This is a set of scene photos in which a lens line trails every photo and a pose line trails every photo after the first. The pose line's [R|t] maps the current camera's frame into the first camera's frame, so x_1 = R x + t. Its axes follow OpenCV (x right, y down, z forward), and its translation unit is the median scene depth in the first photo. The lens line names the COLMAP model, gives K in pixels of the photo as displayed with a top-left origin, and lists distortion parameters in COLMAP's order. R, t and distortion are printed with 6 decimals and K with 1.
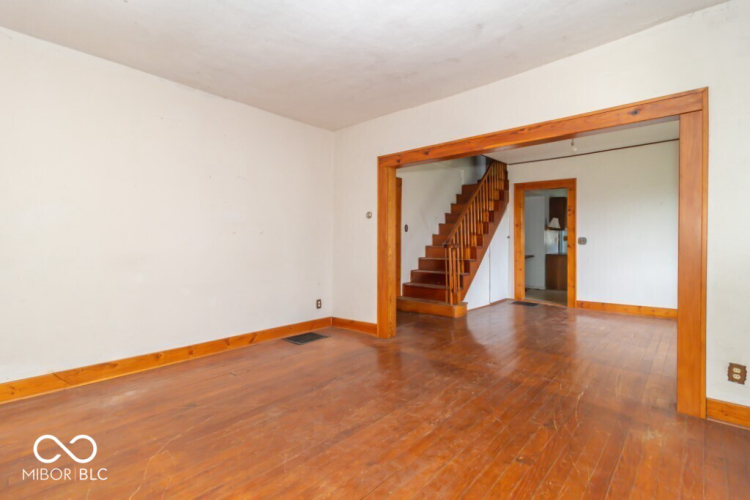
lens RADIAL K [[354.6, 0, 373.0], [0, 354.6, 224.8], [0, 0, 1]] dist [0.007740, -0.006299]
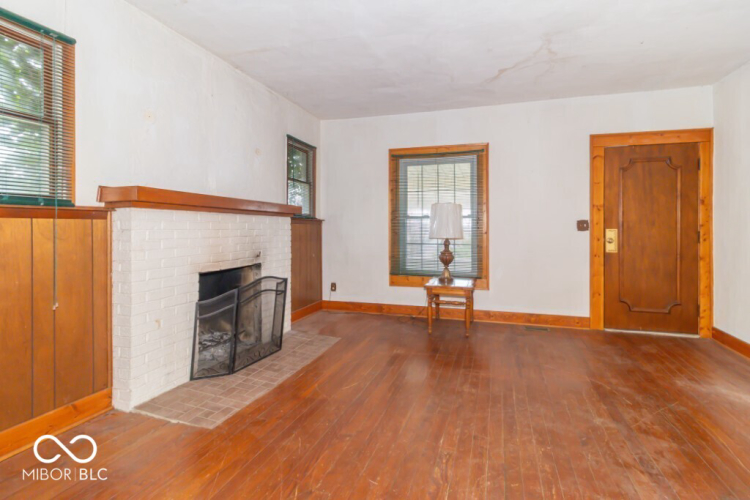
lens RADIAL K [[354.6, 0, 391.1], [0, 354.6, 225.1], [0, 0, 1]] dist [0.007740, -0.006299]
pose [[-0.896914, -0.006920, -0.442151, 0.244711], [0.013869, 0.998945, -0.043768, 0.025311], [0.441987, -0.045389, -0.895872, 0.644674]]
